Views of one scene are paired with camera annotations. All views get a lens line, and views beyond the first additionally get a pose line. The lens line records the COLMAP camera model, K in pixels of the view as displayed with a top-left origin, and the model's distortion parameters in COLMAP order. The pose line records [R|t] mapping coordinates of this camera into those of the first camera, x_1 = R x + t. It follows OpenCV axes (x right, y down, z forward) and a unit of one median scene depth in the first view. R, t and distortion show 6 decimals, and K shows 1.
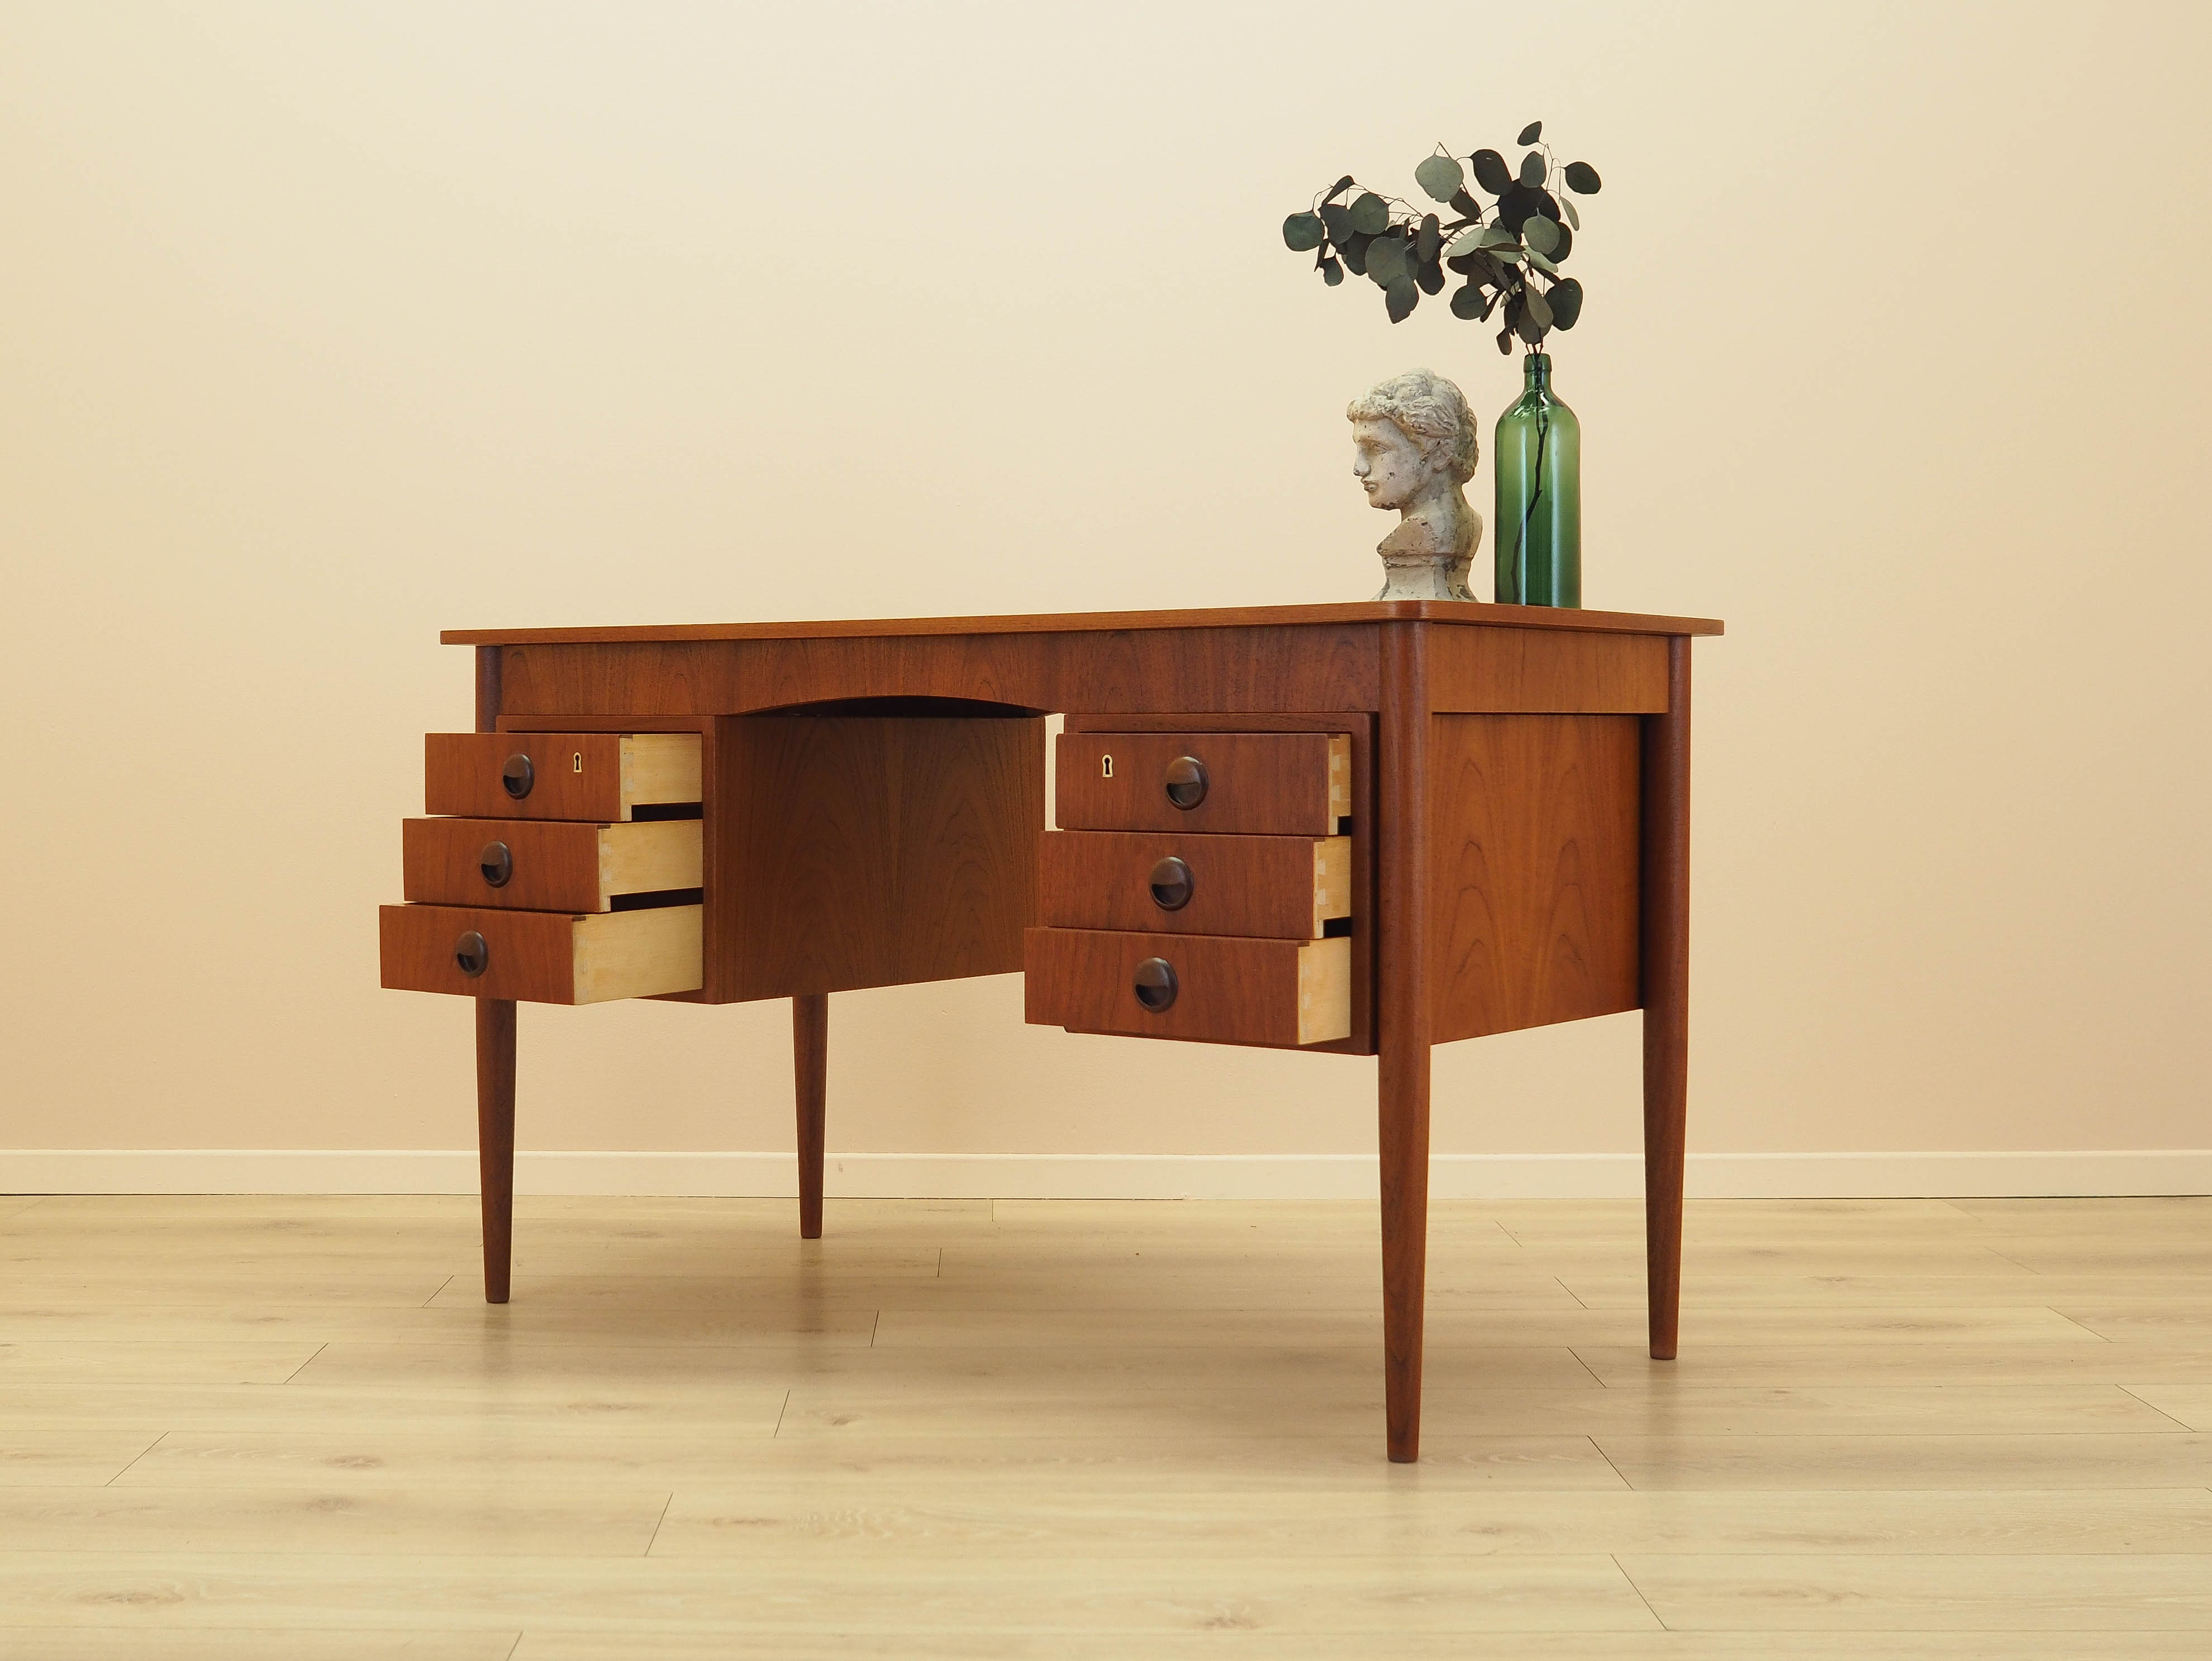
lens RADIAL K [[2868.1, 0, 1106.0], [0, 2868.1, 830.5], [0, 0, 1]] dist [-0.031983, 0.031488]
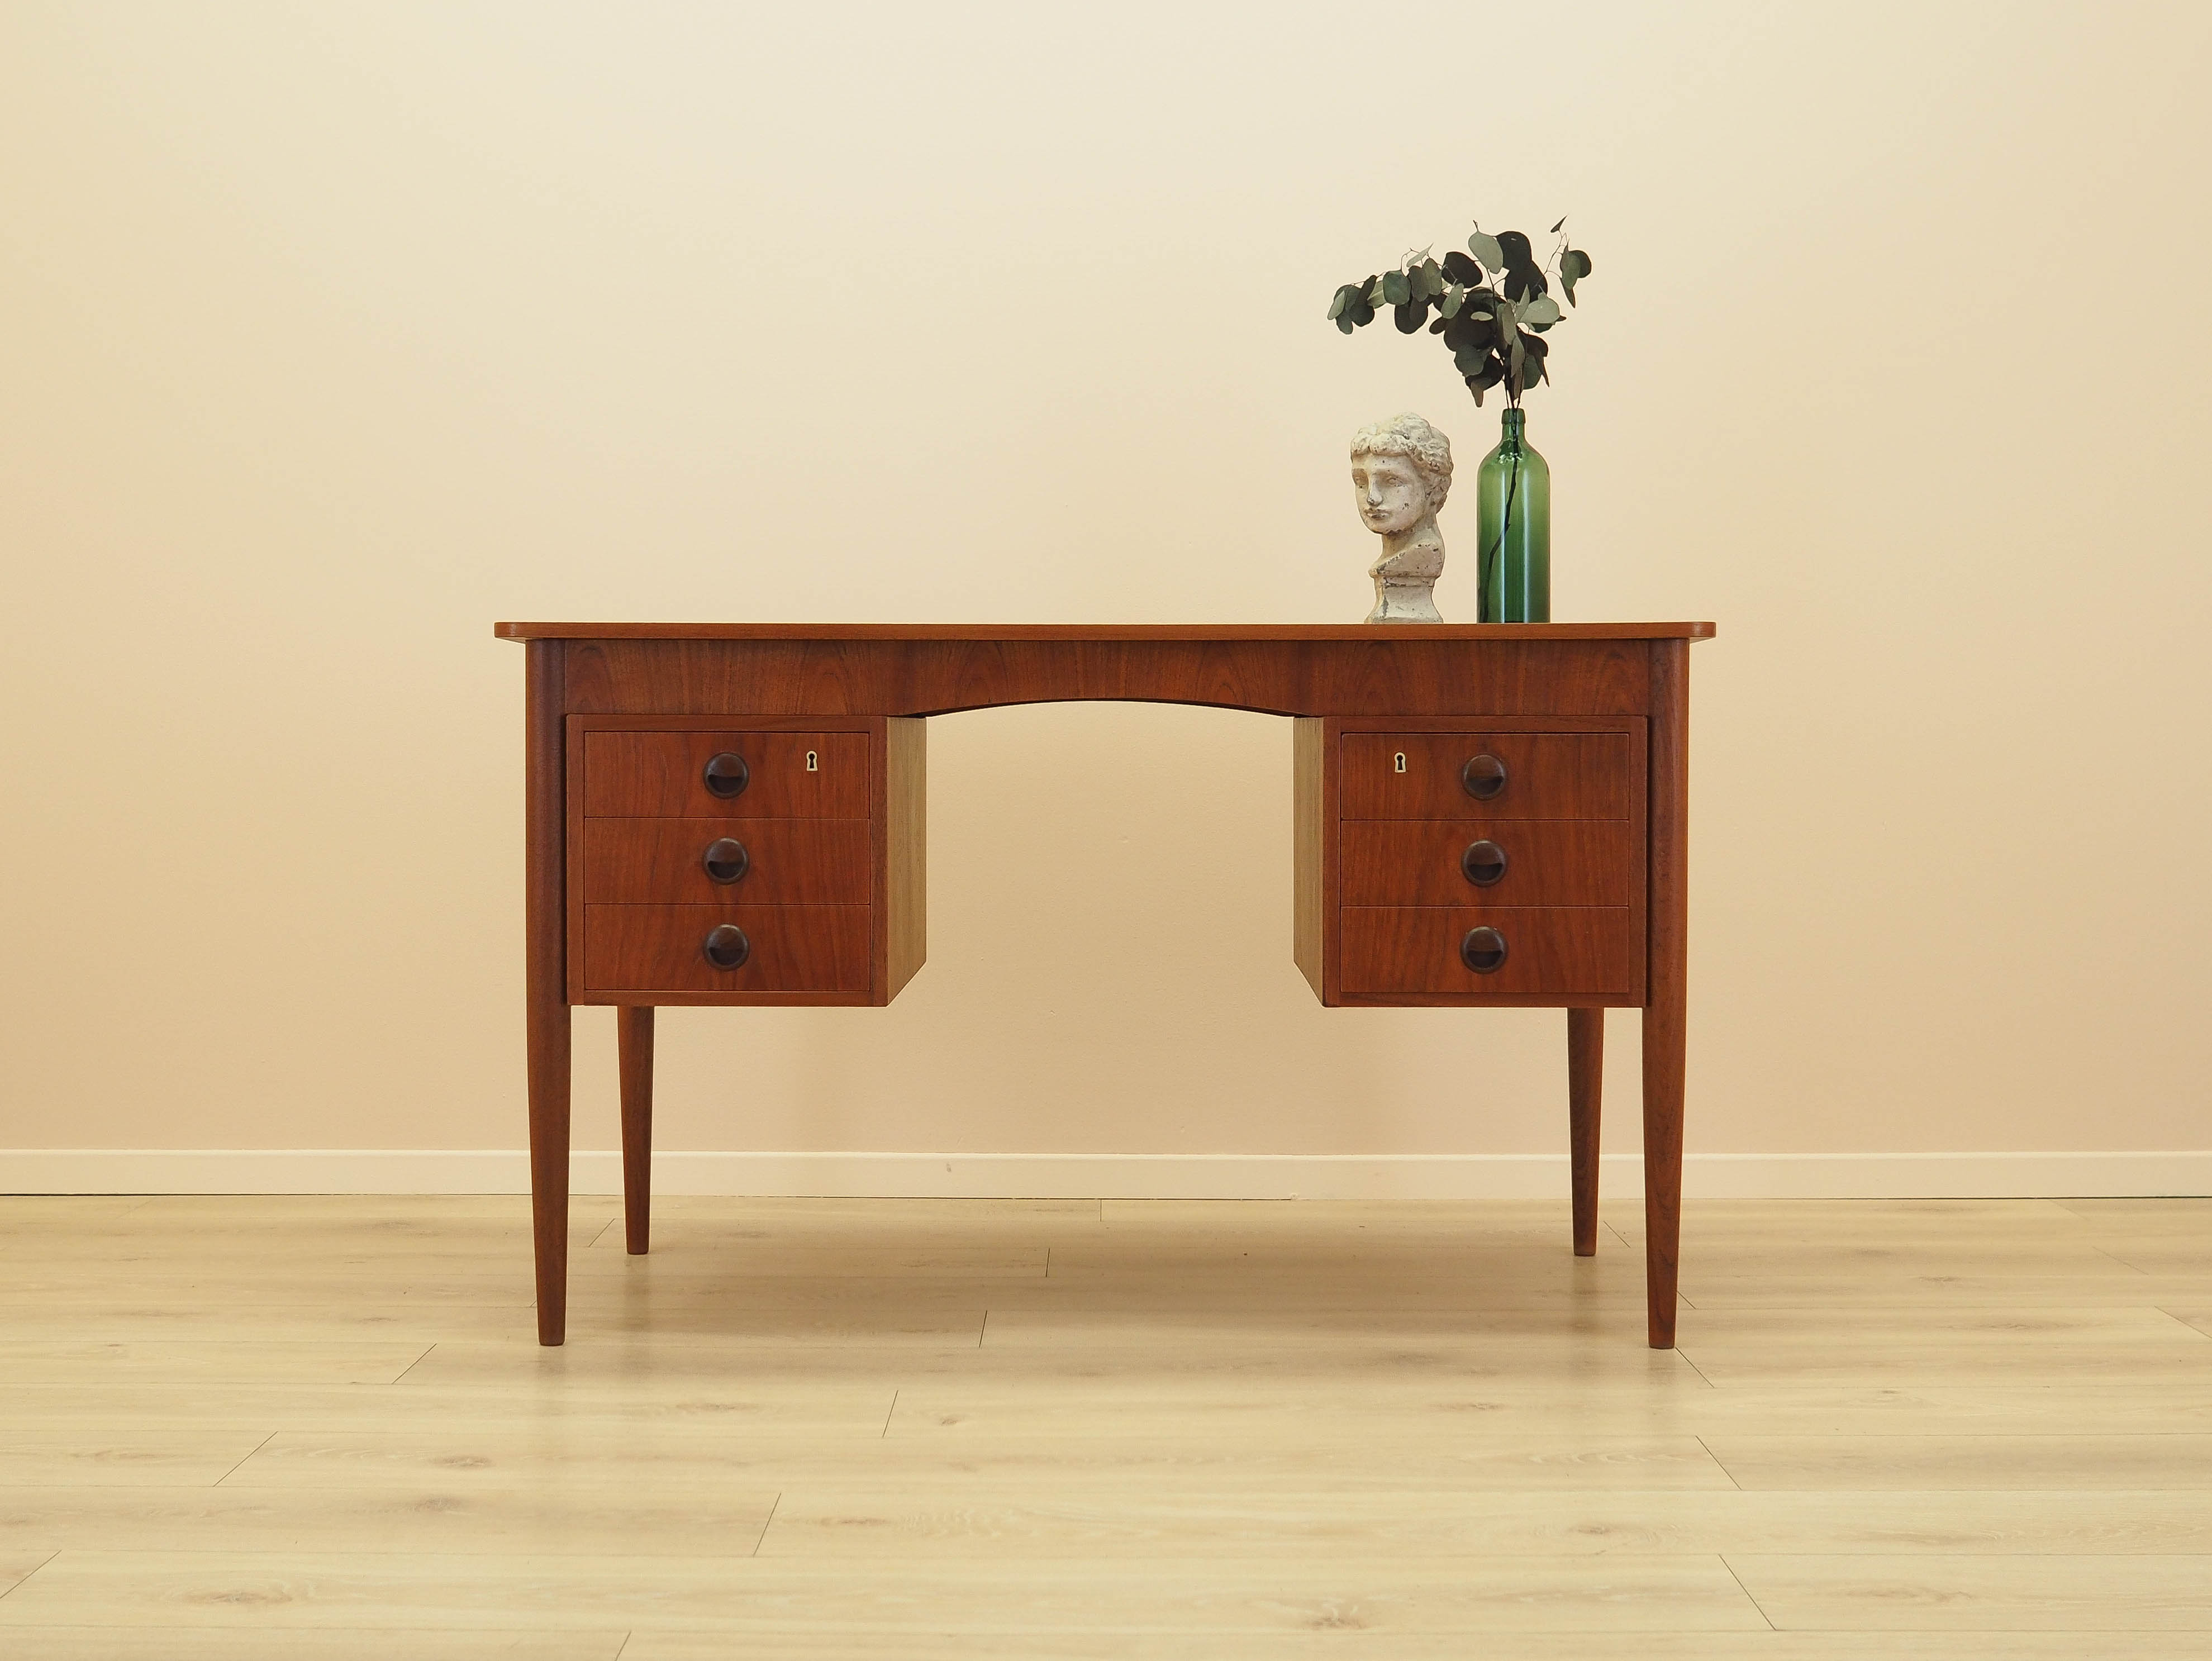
lens RADIAL K [[2868.1, 0, 1106.0], [0, 2868.1, 830.5], [0, 0, 1]] dist [-0.031983, 0.031488]
pose [[0.813237, -0.020342, 0.581577, -0.661565], [0.020323, 0.999772, 0.006552, -0.005335], [-0.581578, 0.006491, 0.813465, 0.147056]]
